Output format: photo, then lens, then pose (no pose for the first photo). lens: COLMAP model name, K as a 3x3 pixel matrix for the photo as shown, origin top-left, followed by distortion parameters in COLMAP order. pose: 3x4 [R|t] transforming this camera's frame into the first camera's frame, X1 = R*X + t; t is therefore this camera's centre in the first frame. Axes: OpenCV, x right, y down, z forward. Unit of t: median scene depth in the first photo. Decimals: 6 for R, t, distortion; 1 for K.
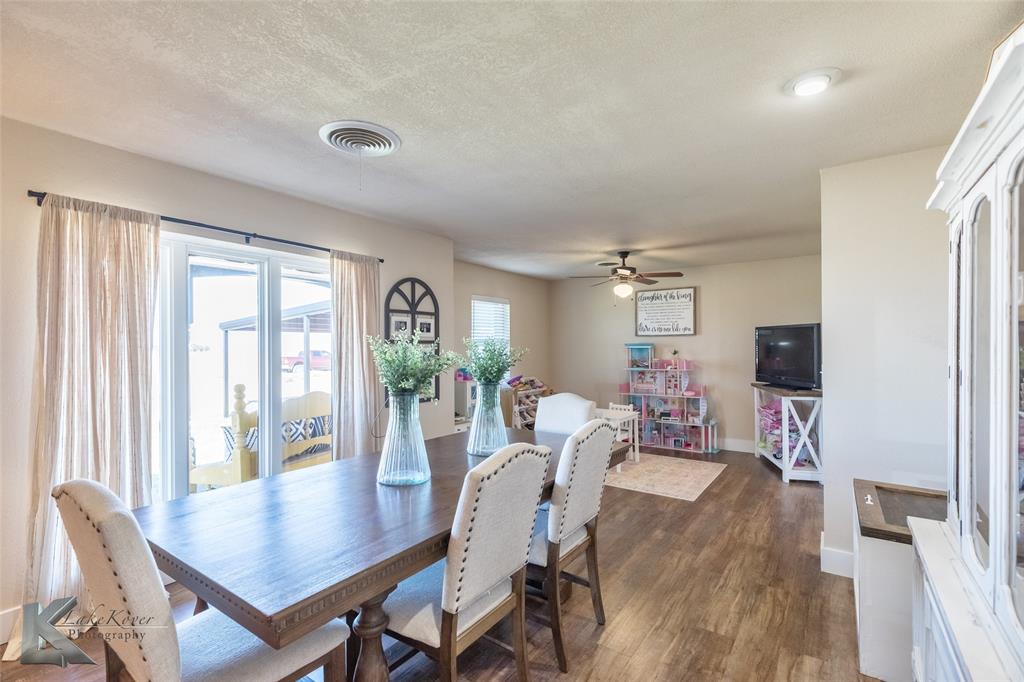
lens RADIAL K [[469.6, 0, 513.8], [0, 469.6, 345.5], [0, 0, 1]] dist [0.001160, 0.001165]
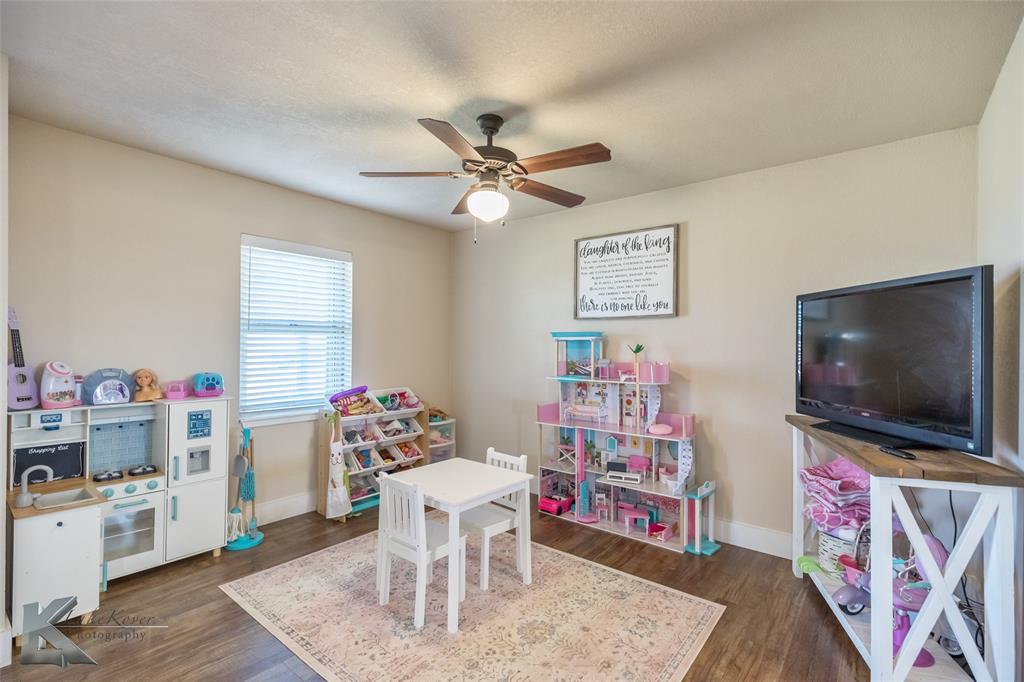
lens RADIAL K [[469.6, 0, 515.3], [0, 469.6, 341.6], [0, 0, 1]] dist [0.001160, 0.001165]
pose [[0.997969, 0.012402, -0.062488, 0.248653], [-0.012702, 0.999910, -0.004410, 0.010959], [0.062428, 0.005194, 0.998036, 0.483168]]
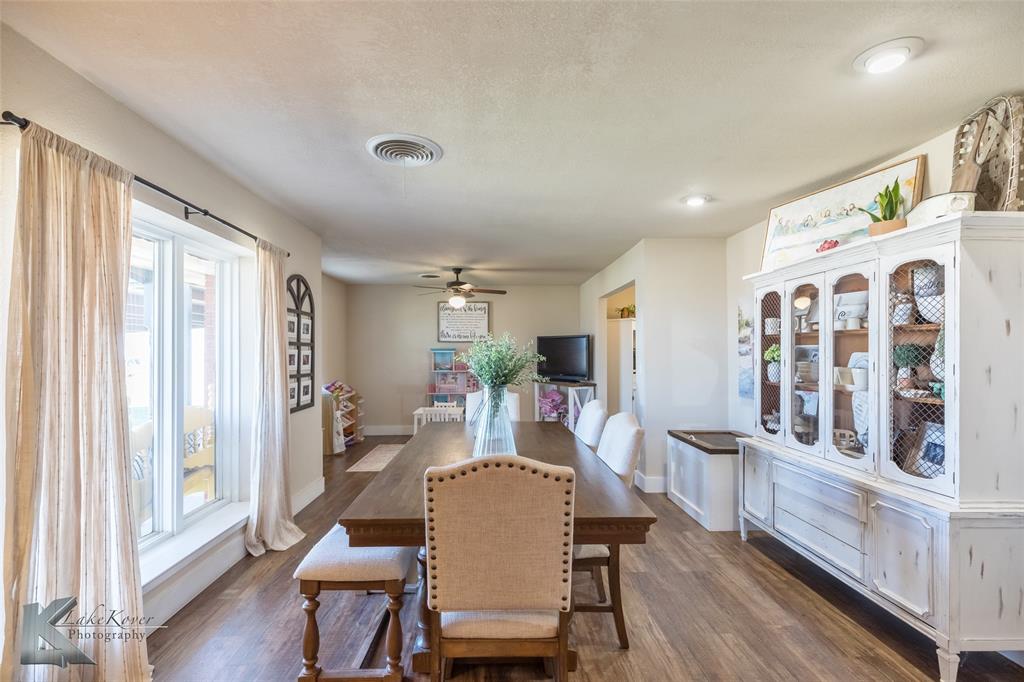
lens RADIAL K [[469.6, 0, 507.4], [0, 469.6, 346.4], [0, 0, 1]] dist [0.001160, 0.001165]
pose [[0.800217, 0.010945, 0.599611, -0.307987], [-0.003368, 0.999900, -0.013758, 0.006178], [-0.599702, 0.008990, 0.800173, 0.007528]]
